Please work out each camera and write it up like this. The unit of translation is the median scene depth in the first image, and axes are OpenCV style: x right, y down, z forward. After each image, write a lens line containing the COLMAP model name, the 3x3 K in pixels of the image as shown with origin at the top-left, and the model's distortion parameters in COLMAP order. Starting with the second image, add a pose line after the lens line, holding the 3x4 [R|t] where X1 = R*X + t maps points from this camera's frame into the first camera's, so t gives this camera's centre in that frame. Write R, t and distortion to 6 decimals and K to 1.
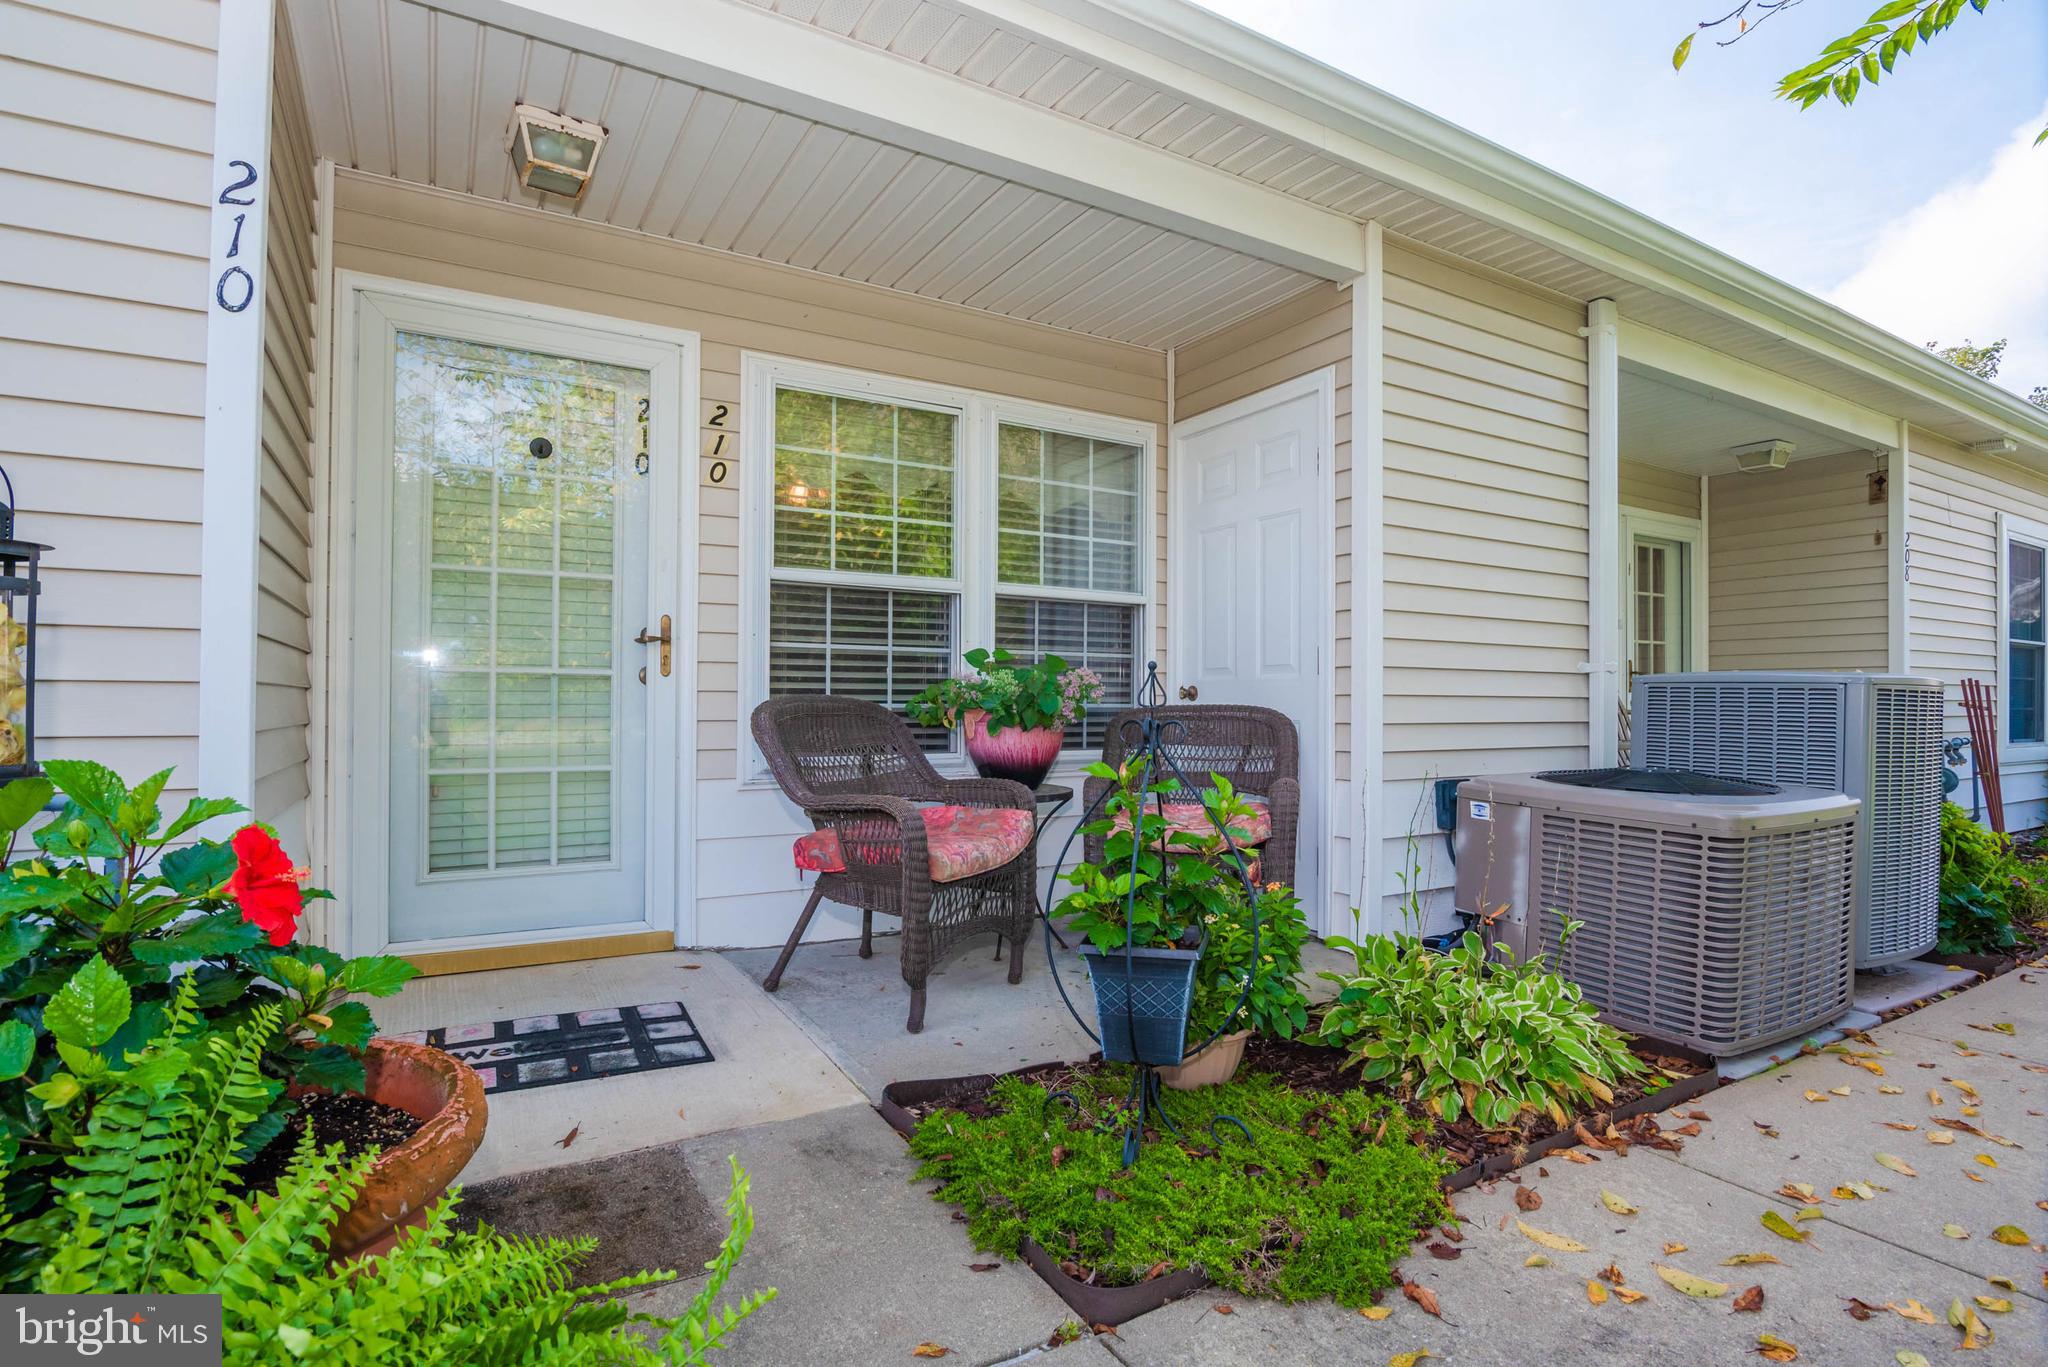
lens RADIAL K [[1007.3, 0, 957.3], [0, 1007.3, 691.9], [0, 0, 1]] dist [-0.018345, -0.001915]
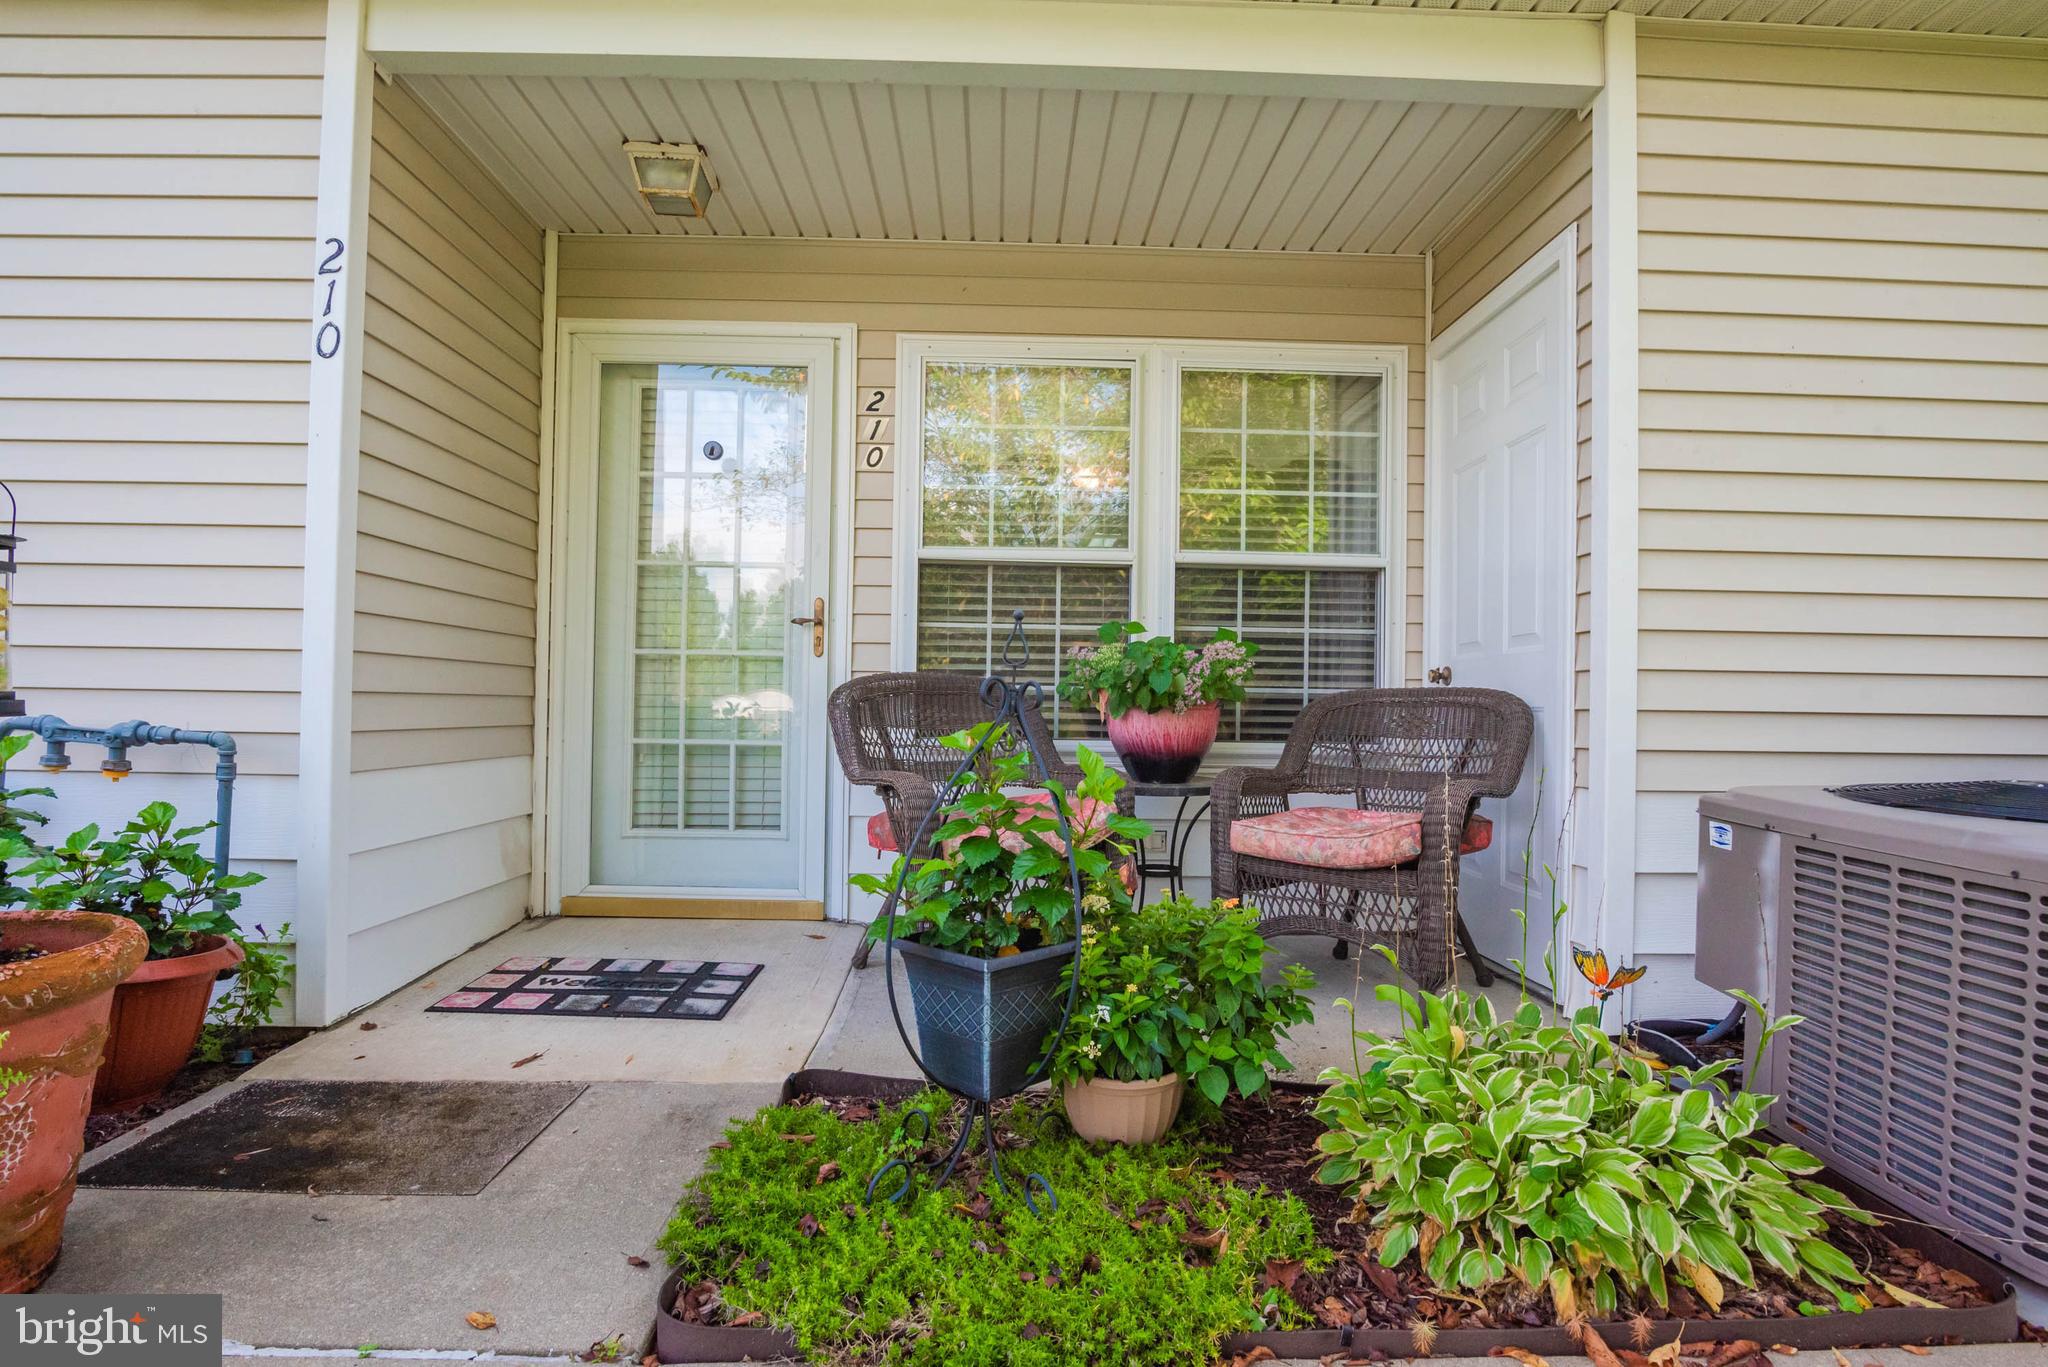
lens RADIAL K [[1007.3, 0, 1022.3], [0, 1007.3, 693.8], [0, 0, 1]] dist [-0.018345, -0.001915]
pose [[0.882086, 0.002683, -0.471081, 0.395384], [-0.006941, 0.999949, -0.007303, 0.029750], [0.471038, 0.009712, 0.882060, 0.182055]]
